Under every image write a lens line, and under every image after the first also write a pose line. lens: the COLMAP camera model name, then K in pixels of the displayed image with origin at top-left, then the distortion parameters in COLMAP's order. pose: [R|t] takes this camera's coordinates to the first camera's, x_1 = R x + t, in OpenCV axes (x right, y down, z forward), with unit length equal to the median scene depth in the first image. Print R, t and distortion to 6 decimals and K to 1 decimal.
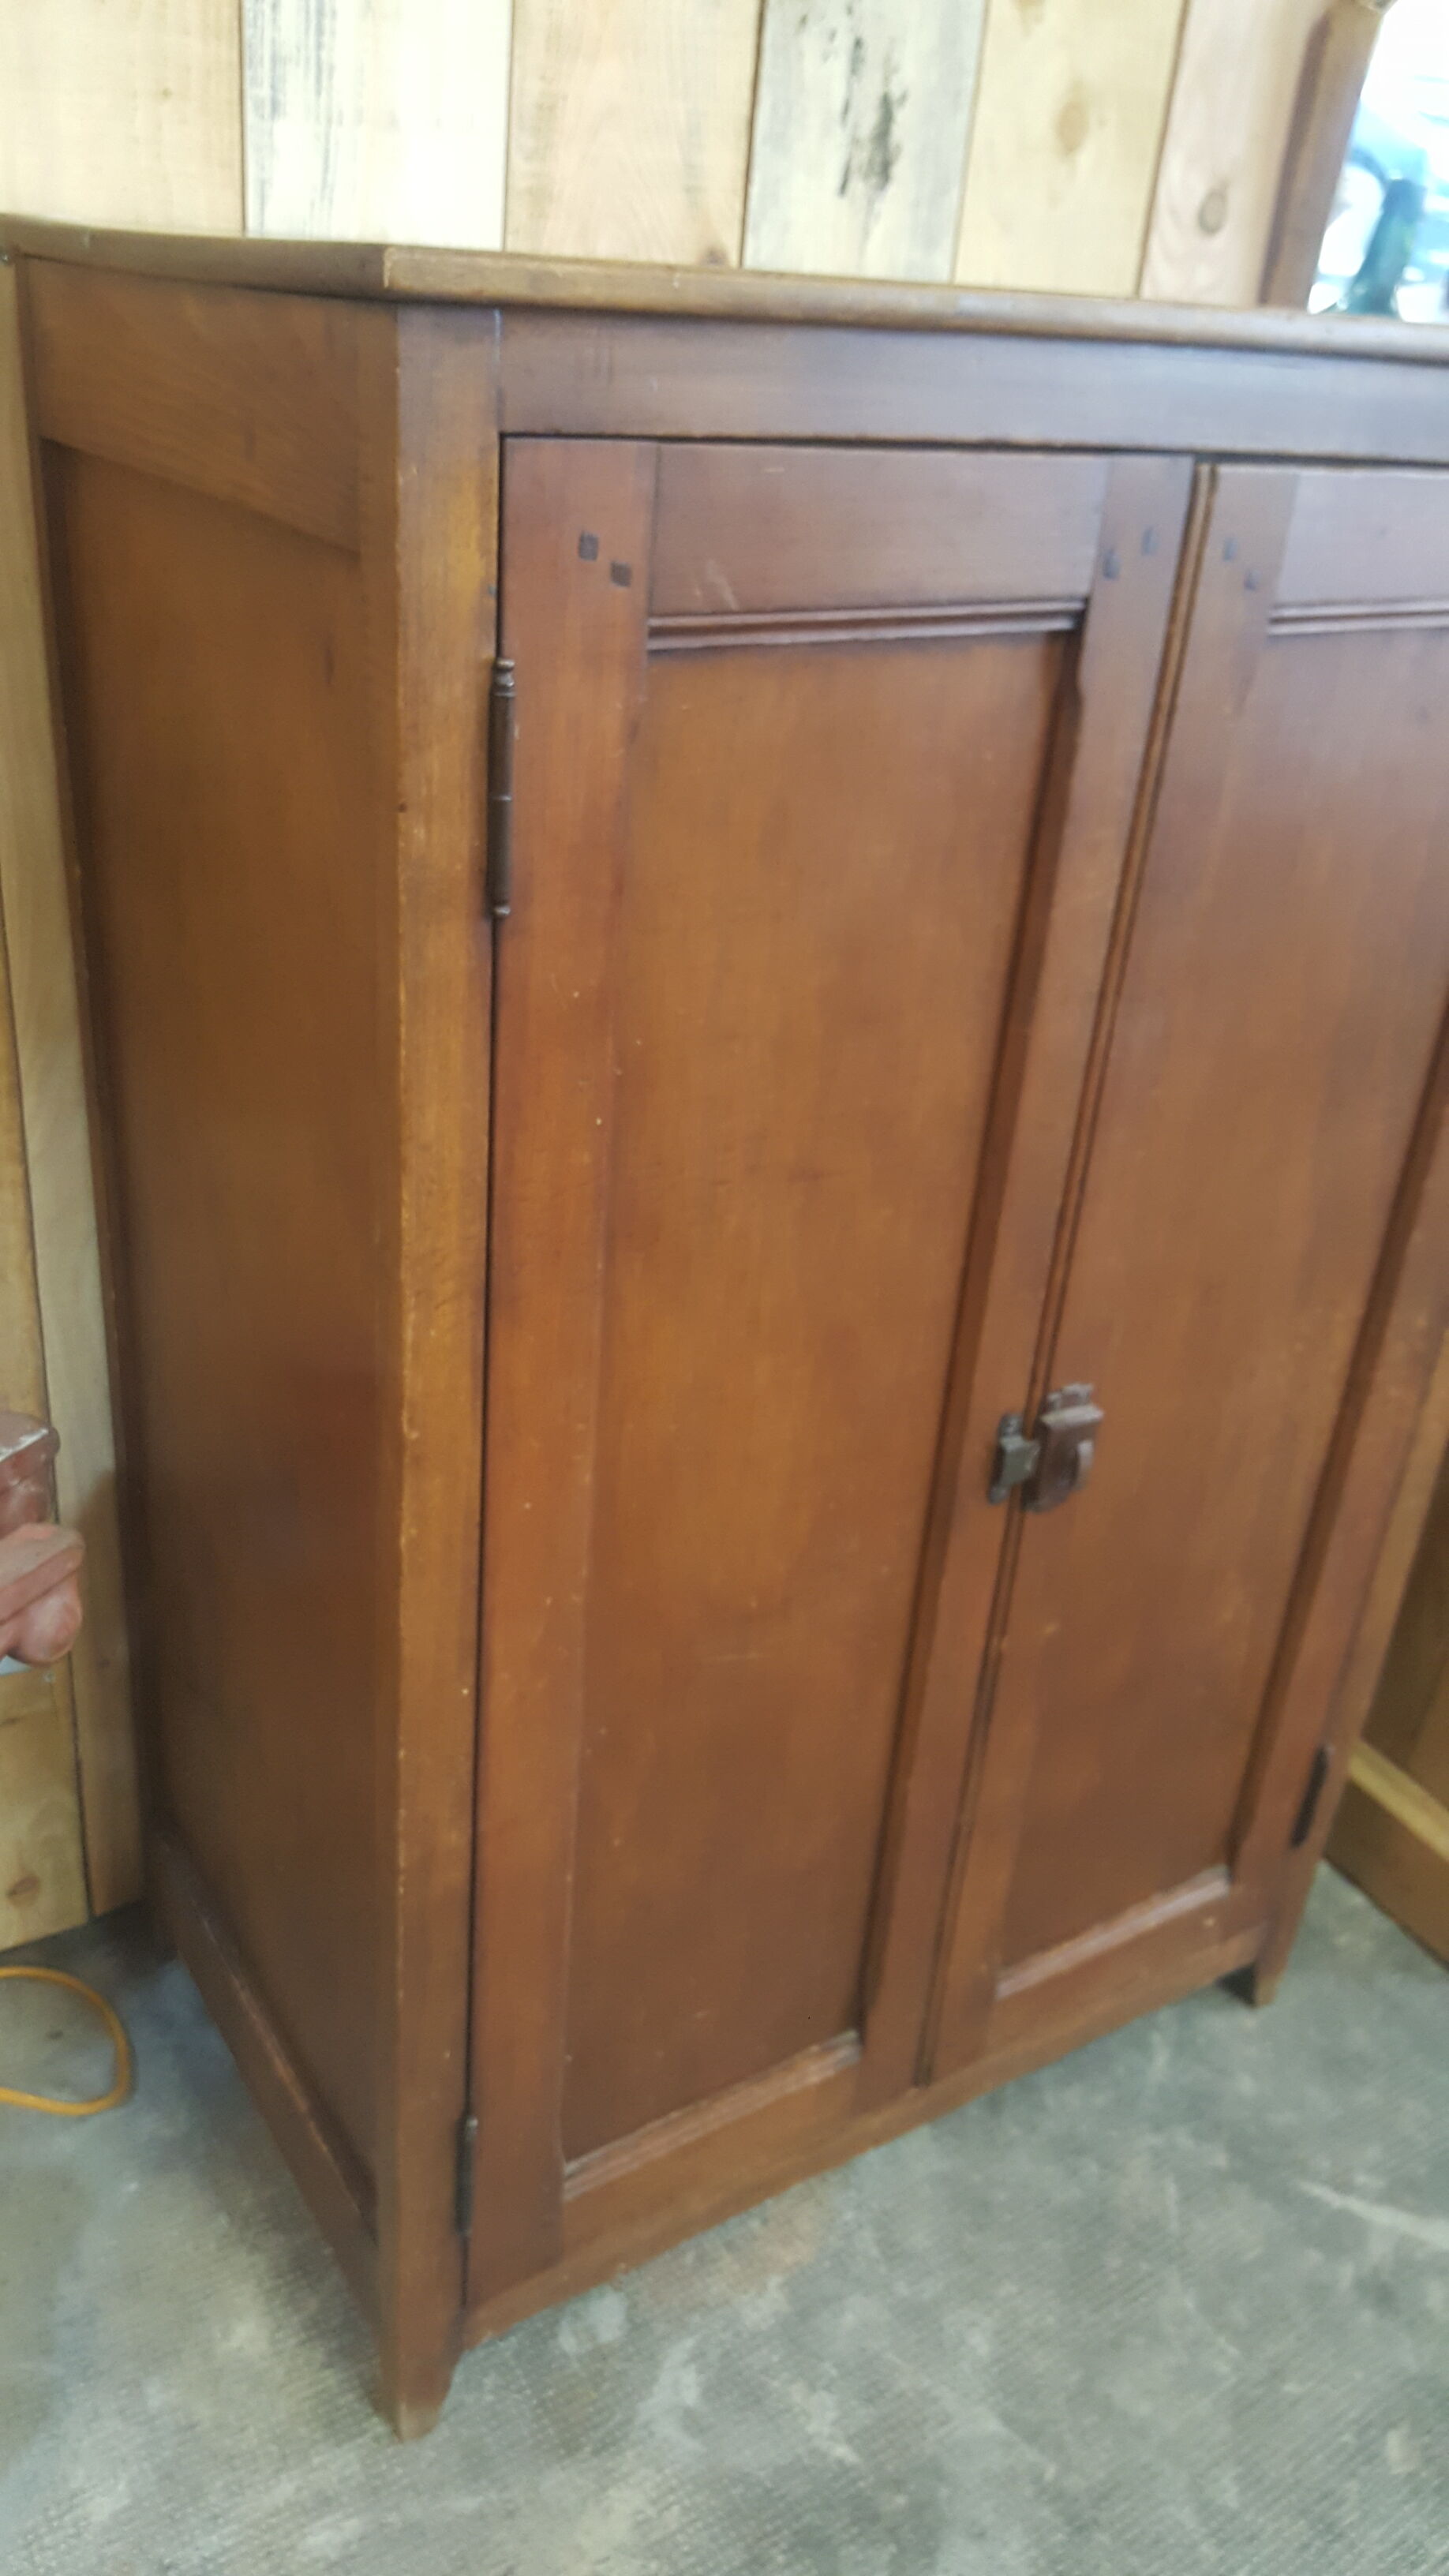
lens RADIAL K [[1950.8, 0, 673.0], [0, 1950.8, 1274.0], [0, 0, 1]] dist [0.040581, -0.082611]
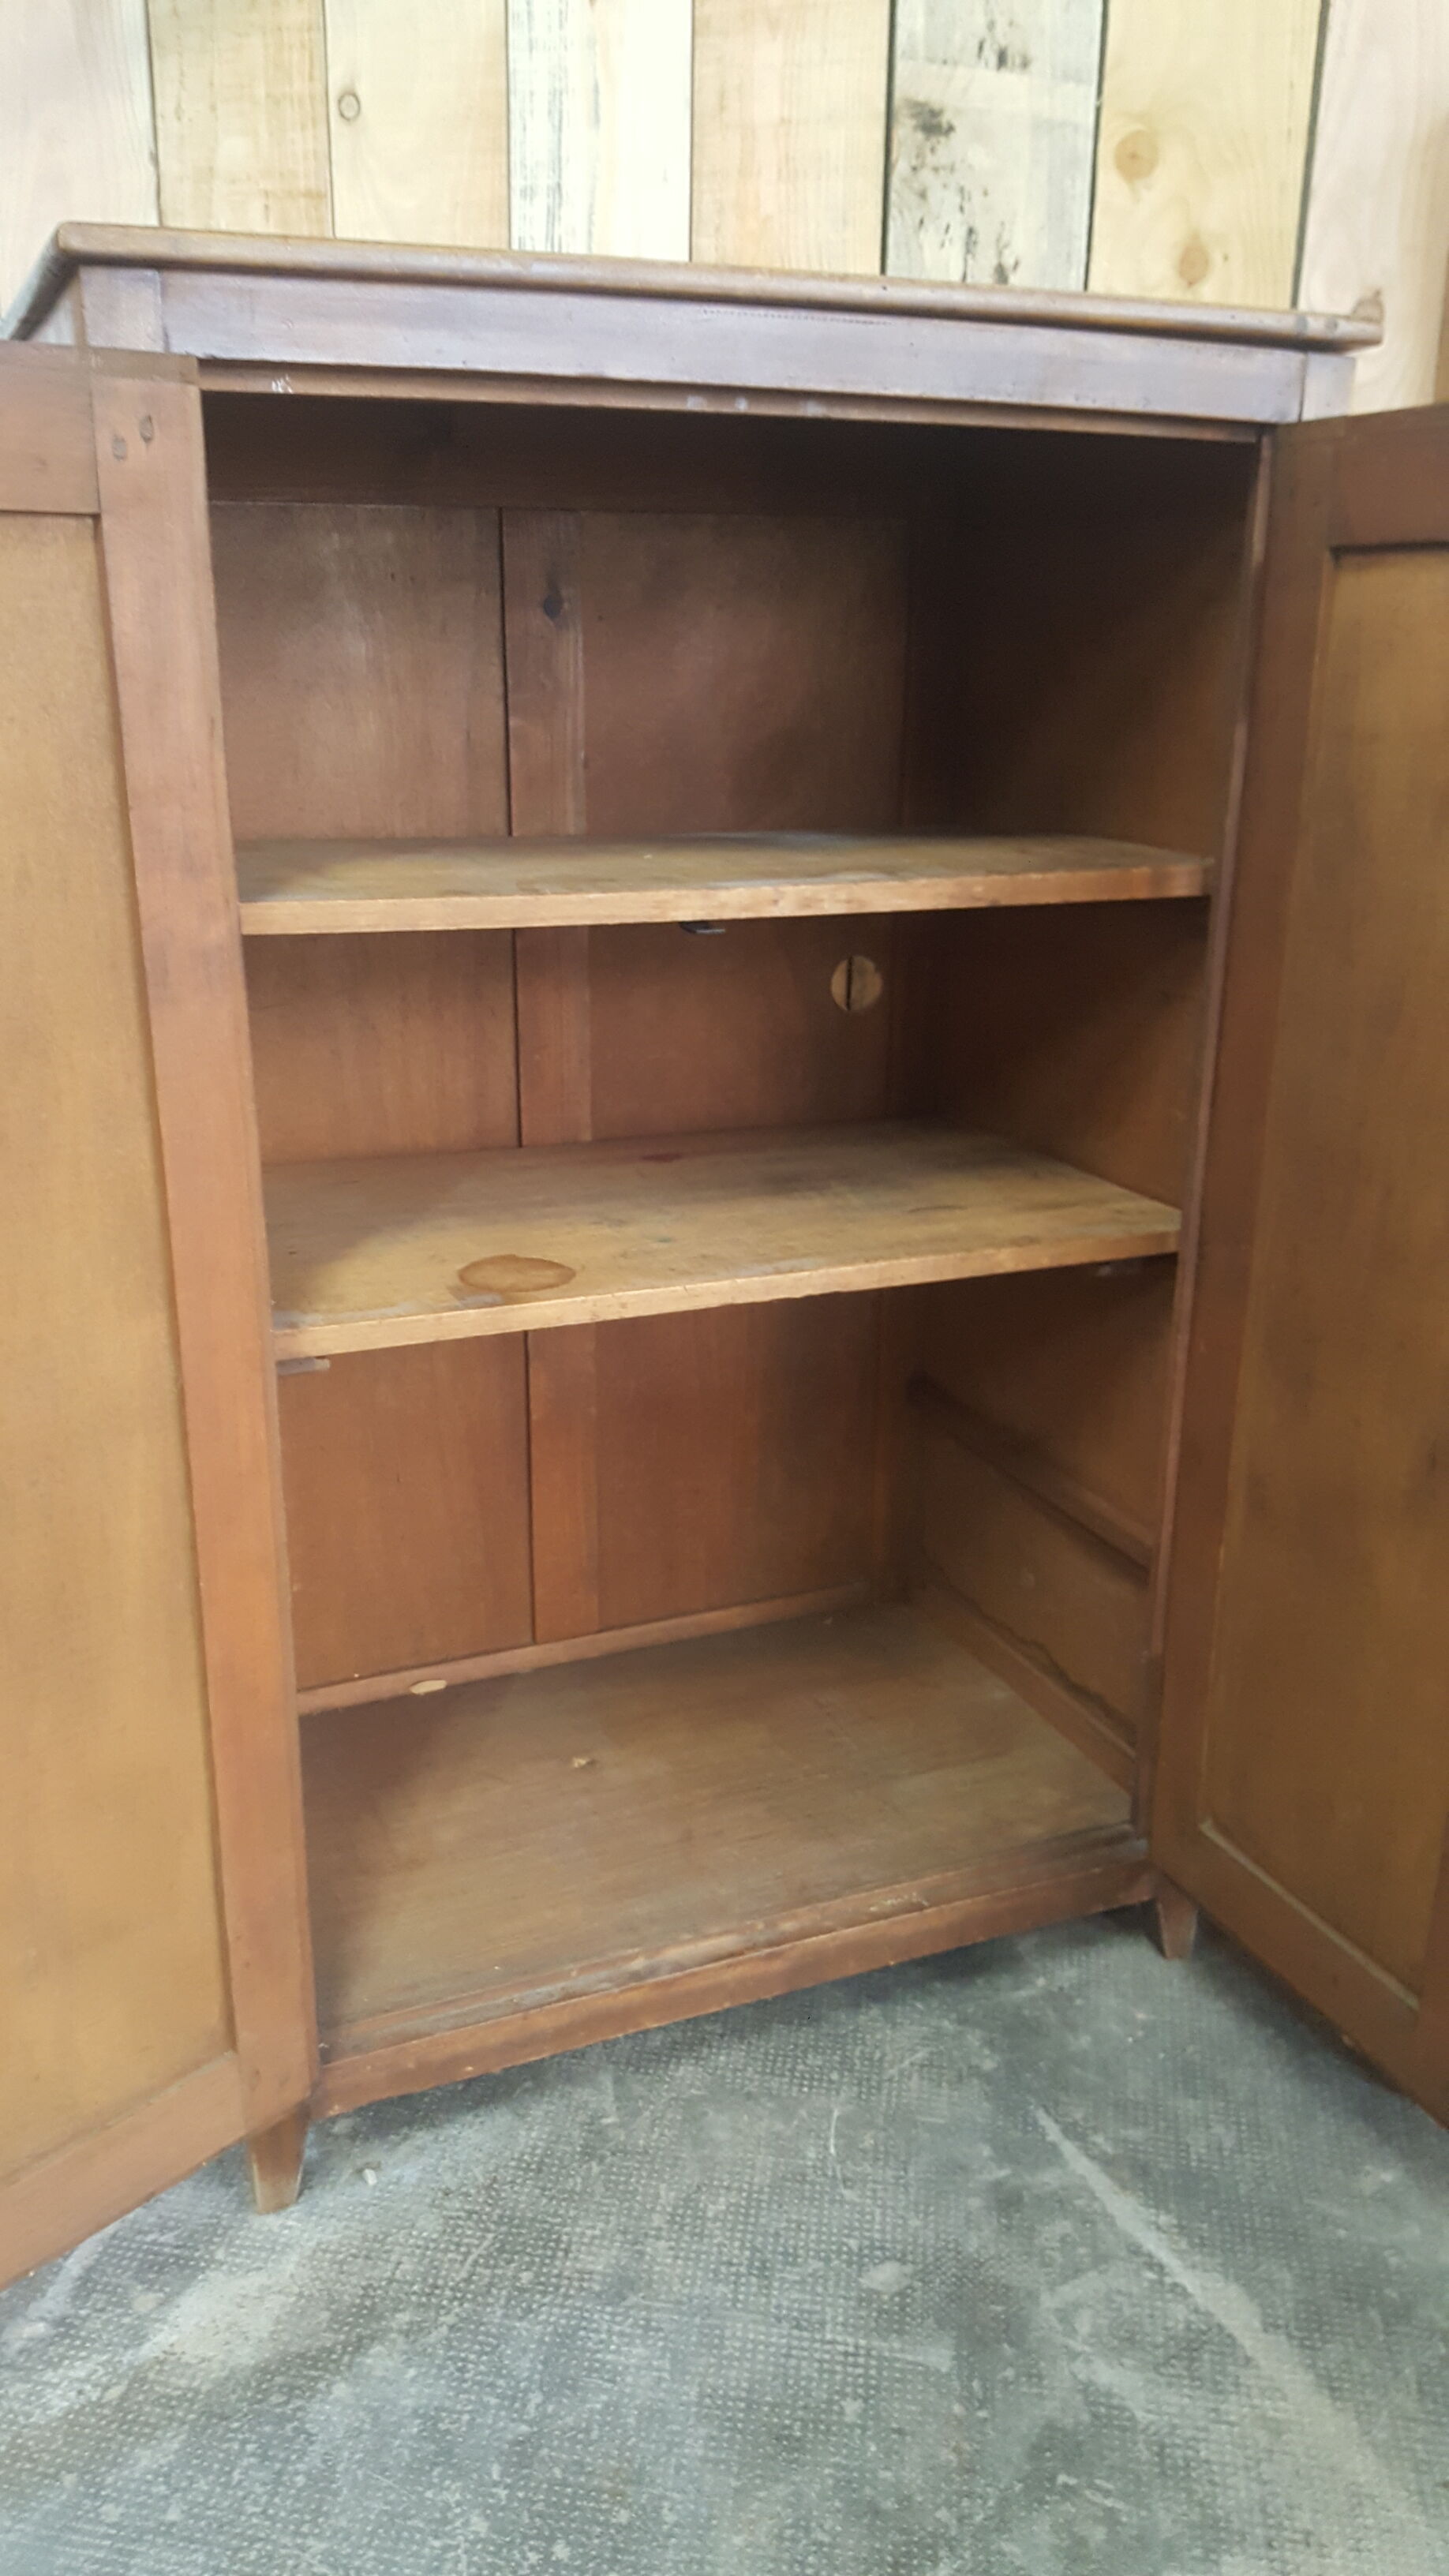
lens RADIAL K [[1910.1, 0, 668.8], [0, 1910.1, 1263.2], [0, 0, 1]] dist [0.147308, -0.249187]
pose [[0.743889, 0.155025, -0.650074, 0.913273], [-0.268806, 0.959976, -0.078670, 0.209171], [0.611860, 0.233266, 0.755787, 0.027207]]
